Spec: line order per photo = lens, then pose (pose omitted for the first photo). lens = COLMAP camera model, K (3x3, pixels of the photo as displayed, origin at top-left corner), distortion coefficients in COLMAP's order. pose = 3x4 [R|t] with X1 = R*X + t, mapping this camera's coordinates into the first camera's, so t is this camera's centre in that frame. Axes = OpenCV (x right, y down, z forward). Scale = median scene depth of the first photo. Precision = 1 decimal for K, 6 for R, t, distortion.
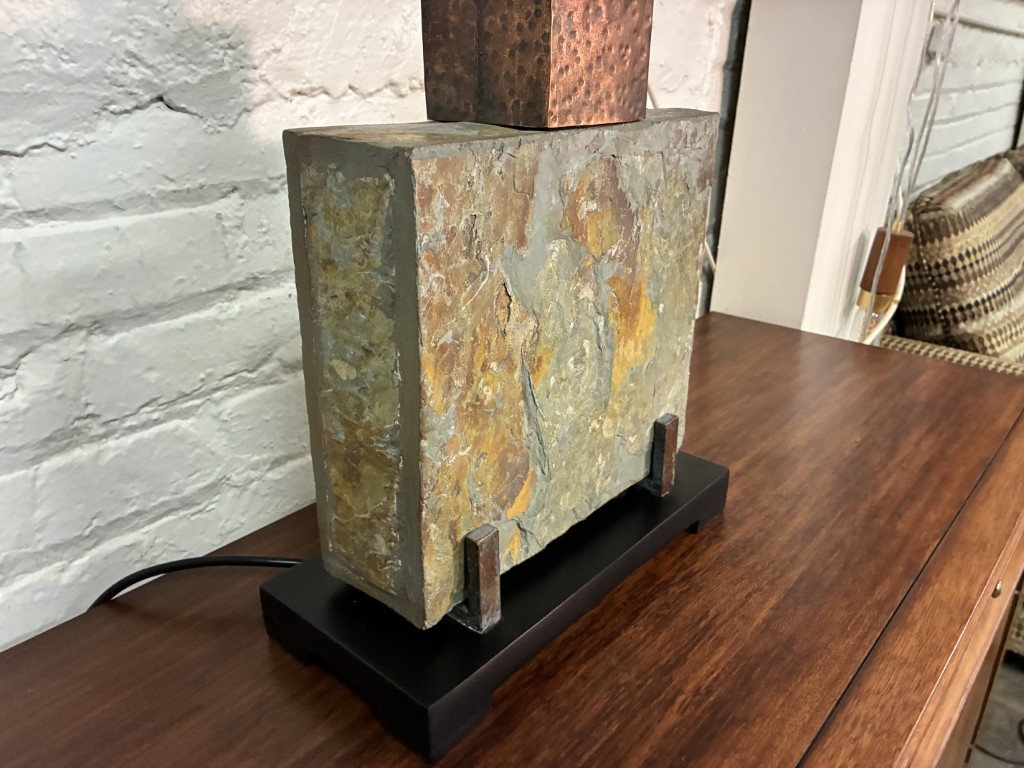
lens RADIAL K [[772.5, 0, 521.1], [0, 772.5, 380.2], [0, 0, 1]] dist [0.094585, -0.137977]
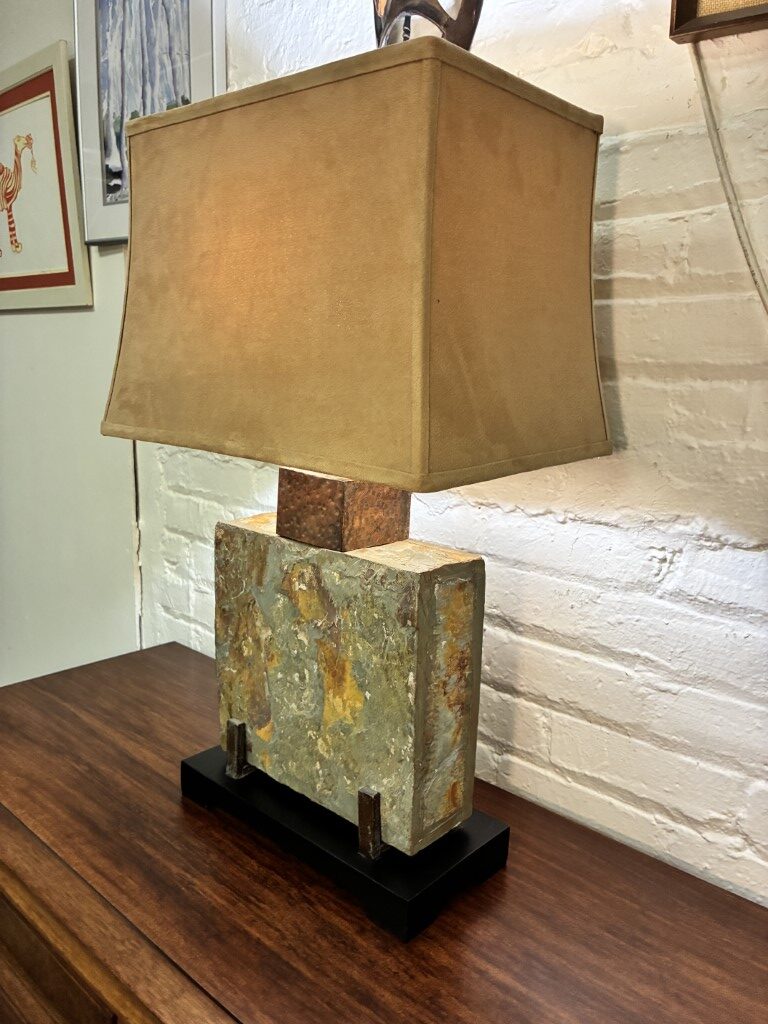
lens RADIAL K [[785.1, 0, 383.5], [0, 785.1, 504.9], [0, 0, 1]] dist [0.052943, -0.068809]
pose [[-0.026725, 0.170971, -0.984913, 1.564434], [-0.415399, 0.894270, 0.166508, -0.668449], [0.909247, 0.413582, 0.047122, 0.912974]]
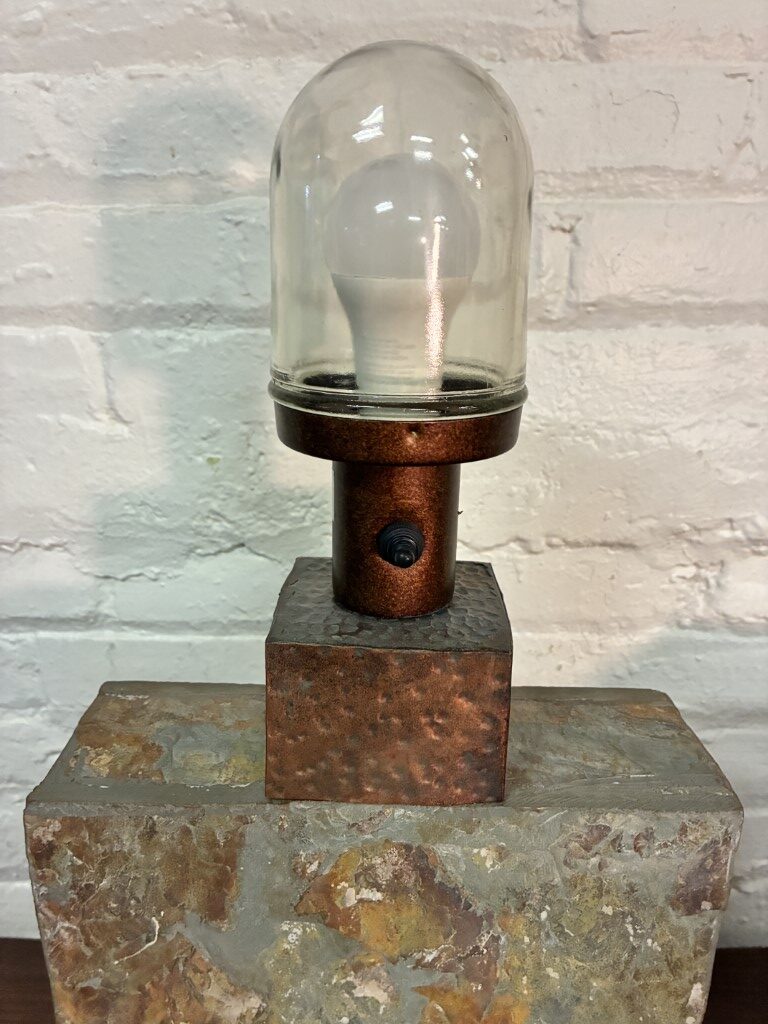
lens RADIAL K [[788.7, 0, 380.6], [0, 788.7, 507.3], [0, 0, 1]] dist [0.059769, -0.093768]
pose [[0.636688, 0.217211, -0.739897, 0.505845], [-0.294489, 0.955272, 0.027029, -0.530515], [0.712675, 0.200683, 0.672177, 0.406308]]
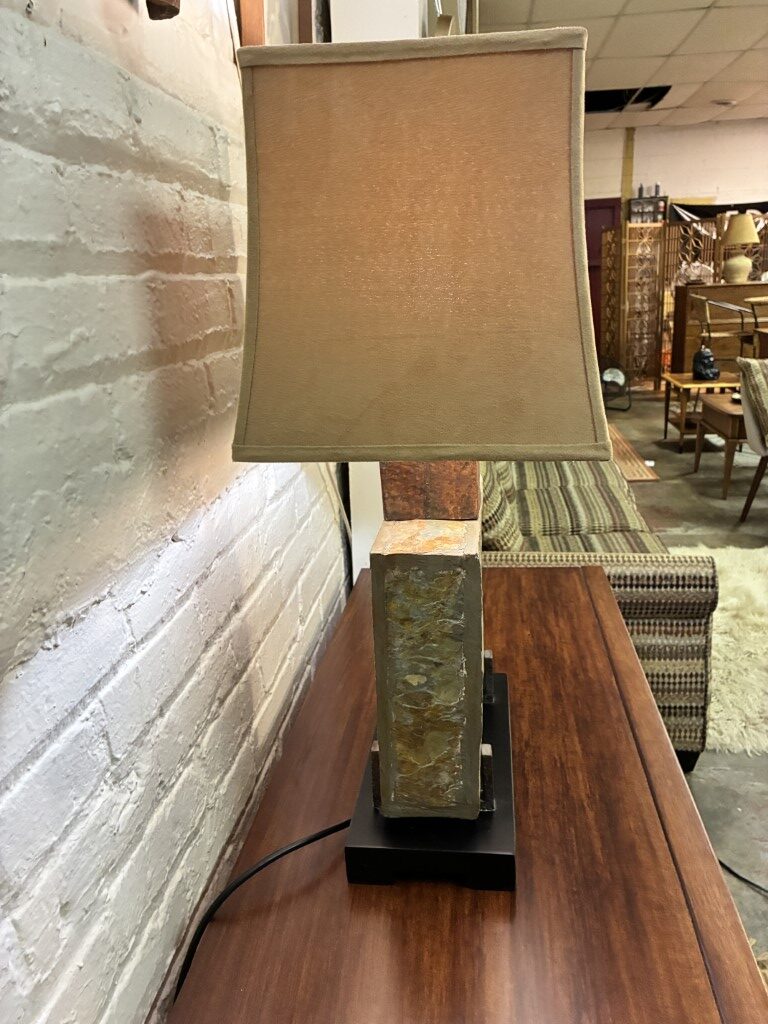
lens RADIAL K [[785.1, 0, 383.5], [0, 785.1, 504.9], [0, 0, 1]] dist [0.052943, -0.068809]
pose [[0.833655, -0.197352, 0.515821, -0.915482], [0.263644, 0.962893, -0.057693, -0.249368], [-0.485294, 0.184089, 0.854752, -0.415839]]
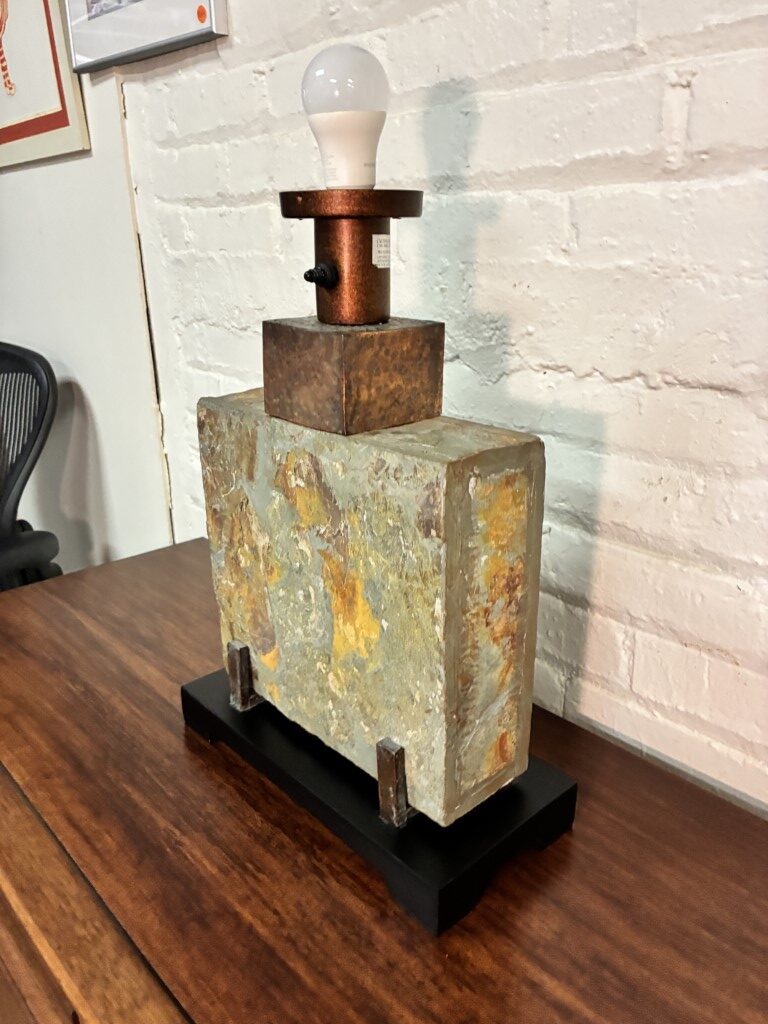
lens RADIAL K [[786.7, 0, 379.7], [0, 786.7, 499.3], [0, 0, 1]] dist [0.047659, -0.051840]
pose [[-0.121741, 0.312061, -0.942230, 1.172248], [-0.372251, 0.865646, 0.334793, -0.614977], [0.920113, 0.391504, 0.010780, 1.013773]]
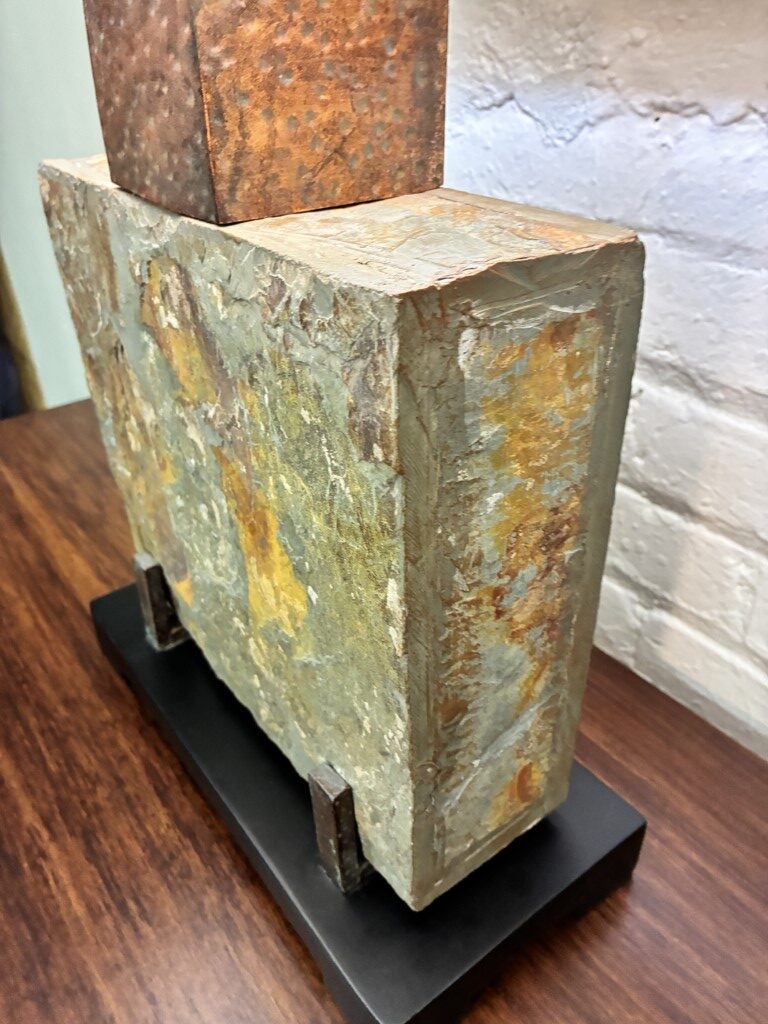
lens RADIAL K [[790.5, 0, 377.9], [0, 790.5, 506.7], [0, 0, 1]] dist [0.055870, -0.075165]
pose [[-0.218743, 0.521334, -0.824841, 0.644872], [-0.350442, 0.746945, 0.565035, -0.506648], [0.910682, 0.412656, 0.019309, 1.105592]]
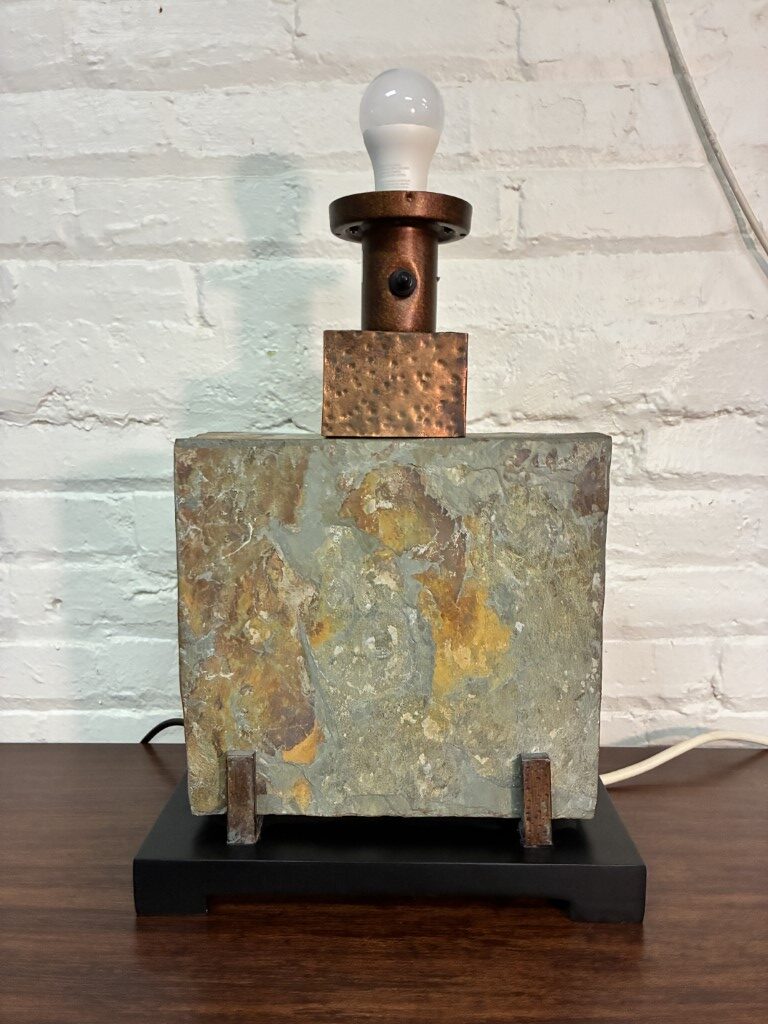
lens RADIAL K [[785.1, 0, 383.5], [0, 785.1, 504.9], [0, 0, 1]] dist [0.052943, -0.068809]
pose [[0.629596, 0.089577, -0.771742, 0.889767], [-0.292972, 0.947372, -0.129047, -0.066855], [0.719567, 0.307346, 0.622705, 0.254318]]
